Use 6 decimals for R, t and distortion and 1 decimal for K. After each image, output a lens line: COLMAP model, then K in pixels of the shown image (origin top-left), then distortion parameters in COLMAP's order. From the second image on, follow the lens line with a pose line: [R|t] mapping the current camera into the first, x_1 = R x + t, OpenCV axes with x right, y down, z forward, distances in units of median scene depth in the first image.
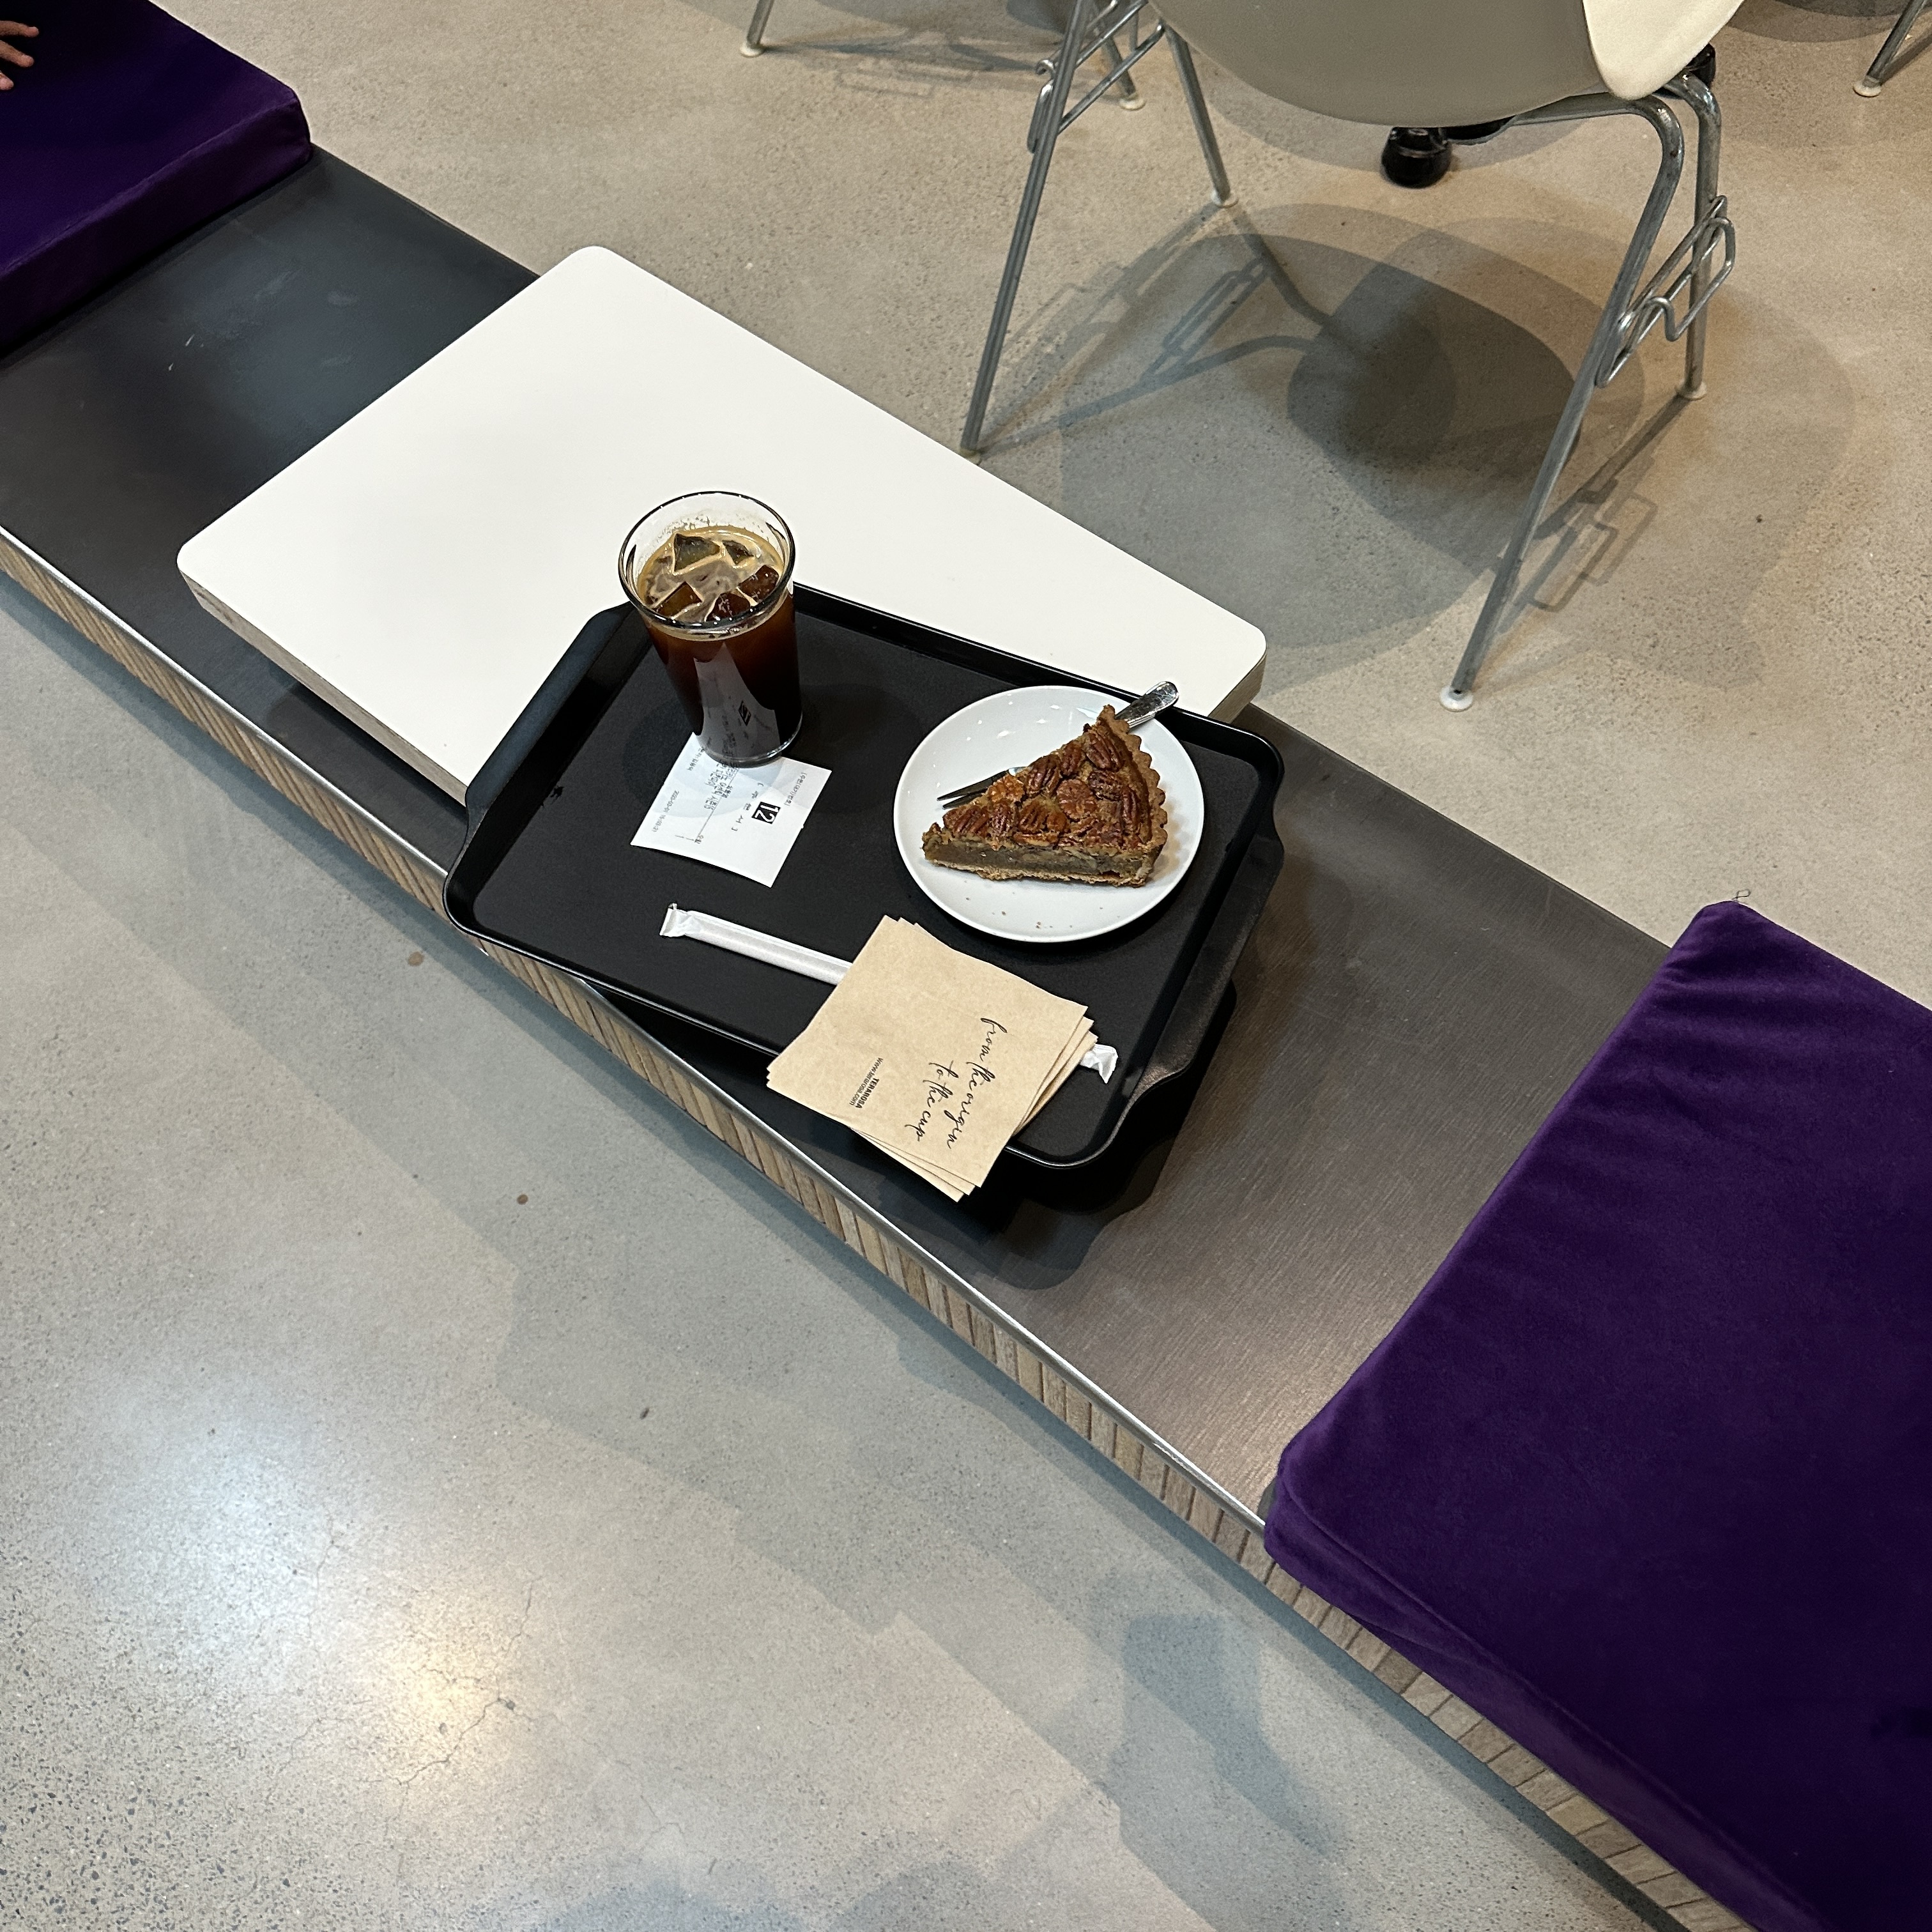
lens RADIAL K [[1803.0, 0, 948.9], [0, 1803.0, 966.8], [0, 0, 1]] dist [0.183212, -0.485312]
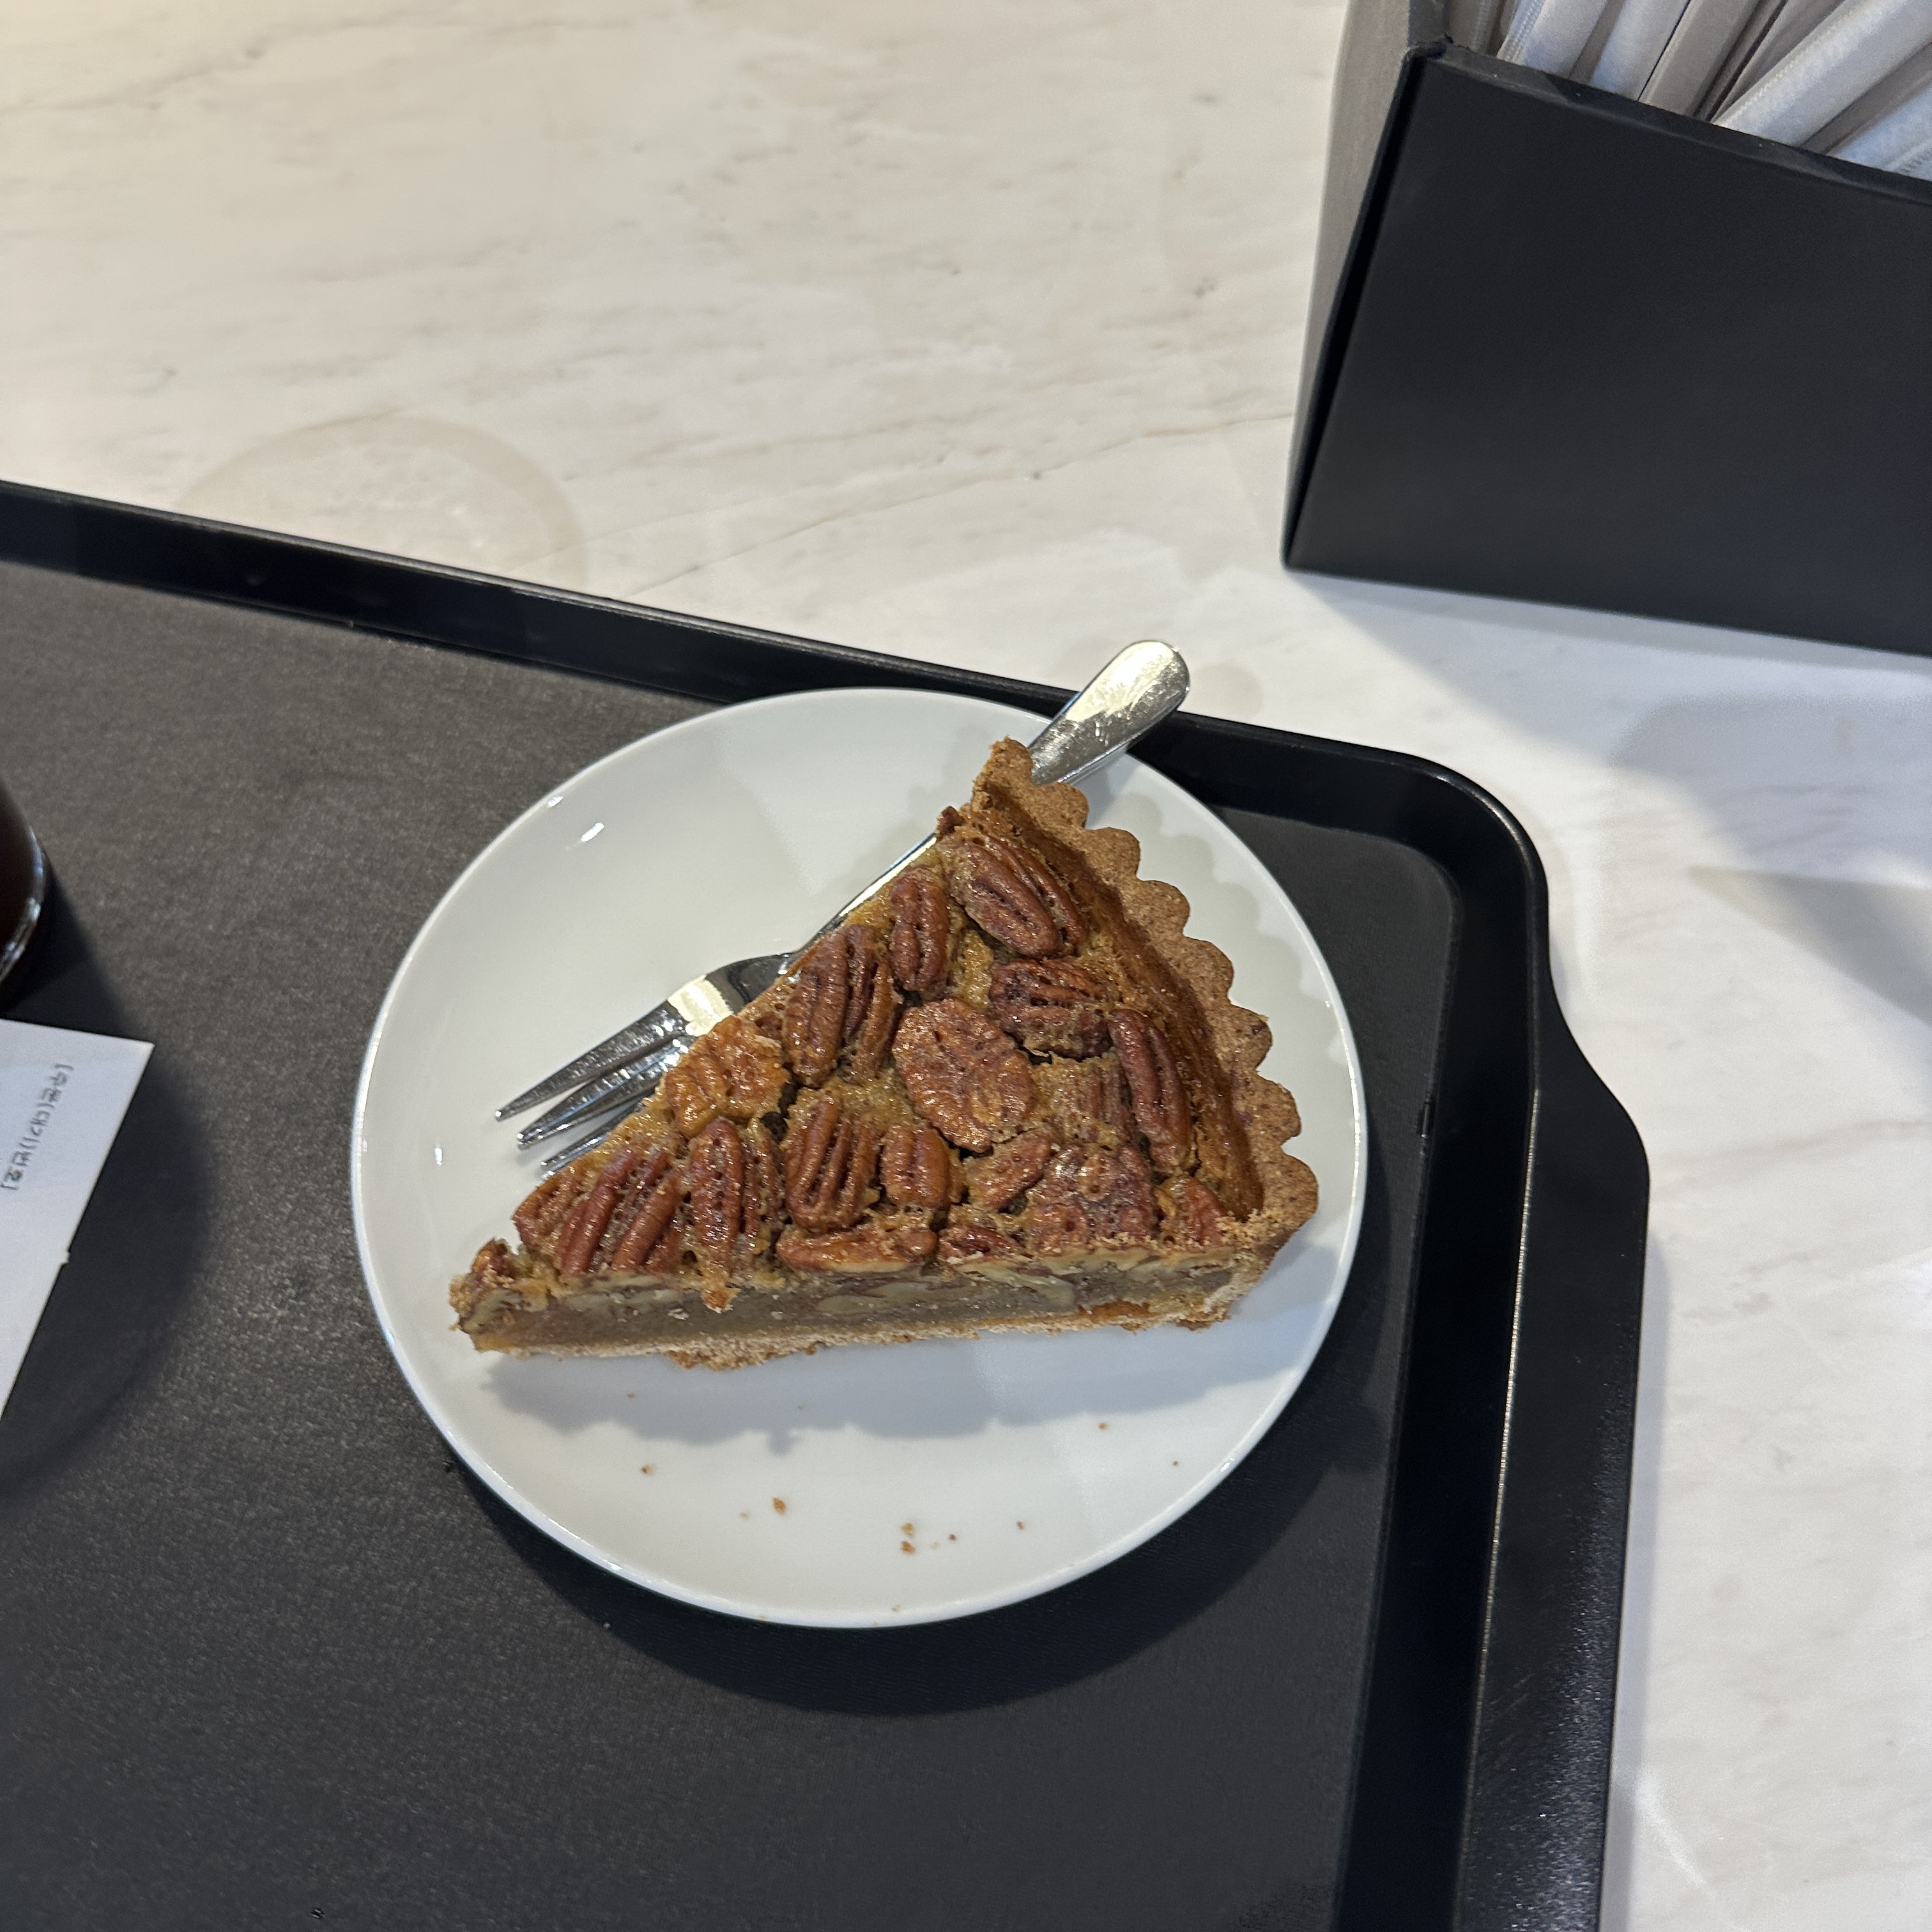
lens RADIAL K [[1803.0, 0, 948.9], [0, 1803.0, 966.8], [0, 0, 1]] dist [0.183212, -0.485312]
pose [[0.976231, -0.151191, 0.155289, 0.024276], [0.146704, 0.988370, 0.040027, -0.121582], [-0.159535, -0.016294, 0.987058, 0.703587]]
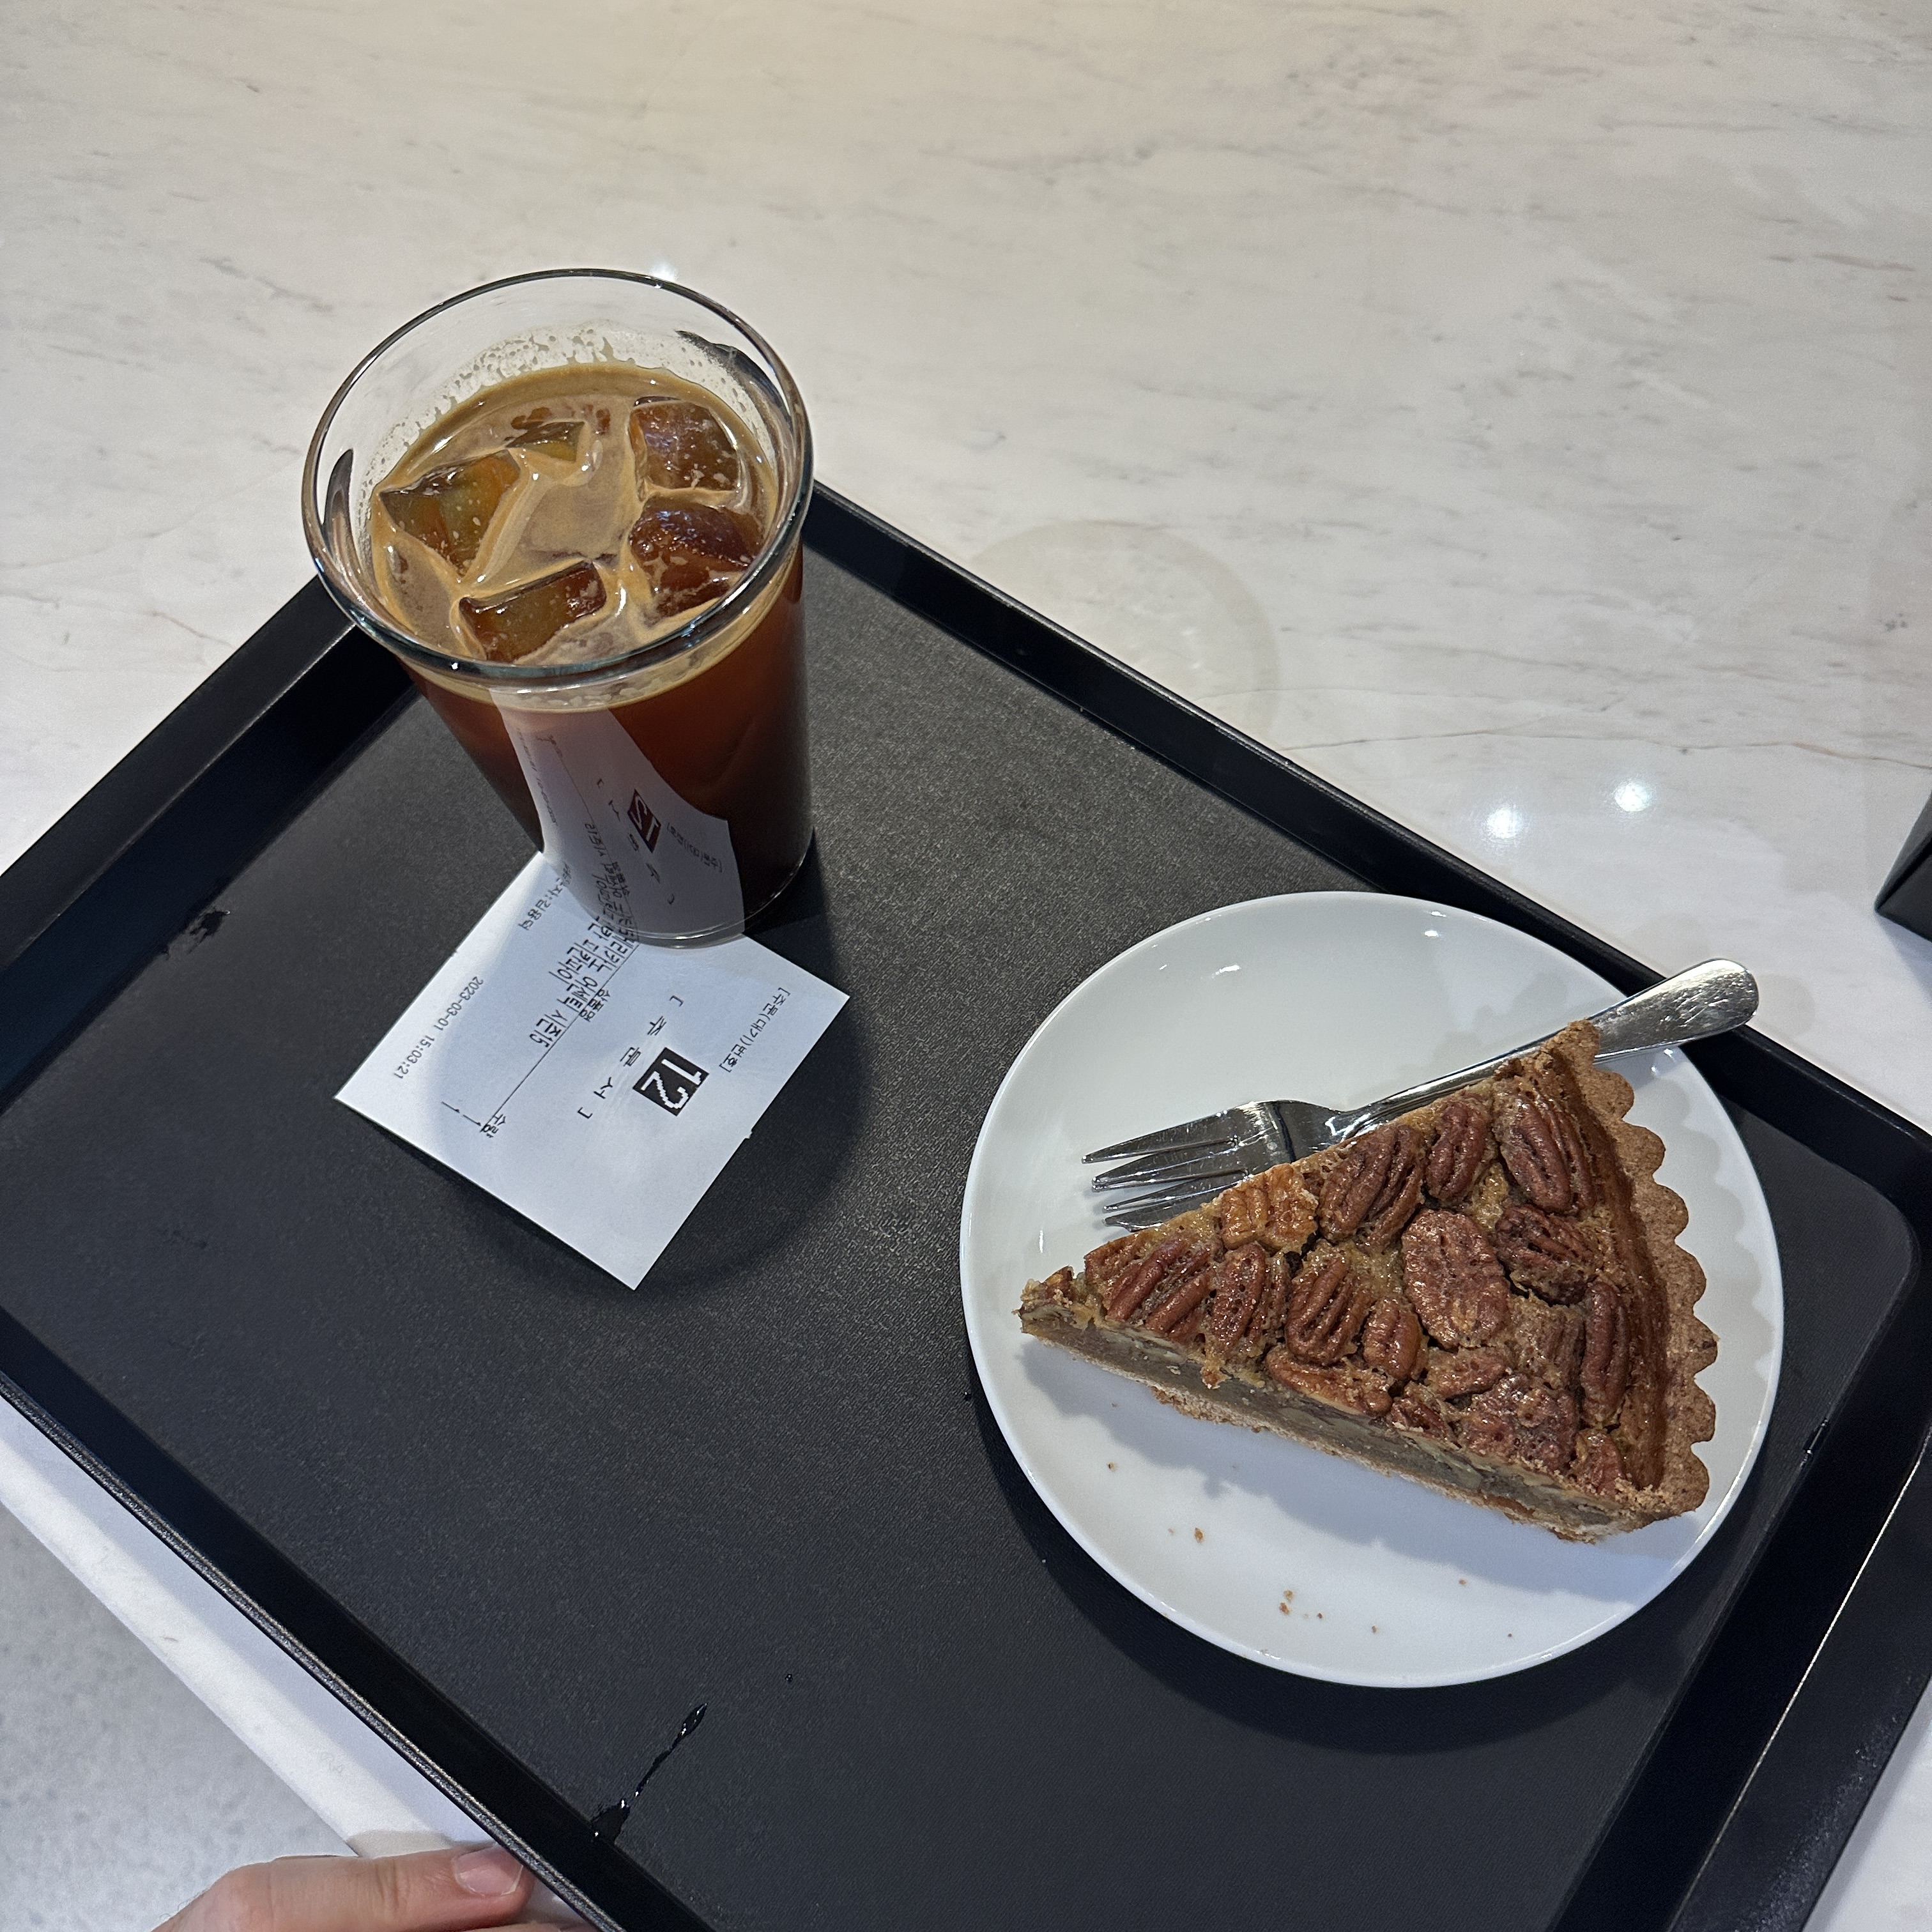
lens RADIAL K [[1803.0, 0, 948.9], [0, 1803.0, 966.8], [0, 0, 1]] dist [0.183212, -0.485312]
pose [[0.979803, 0.190400, -0.061111, -0.019498], [-0.182481, 0.976326, 0.116140, -0.178074], [0.081777, -0.102642, 0.991351, 0.626708]]
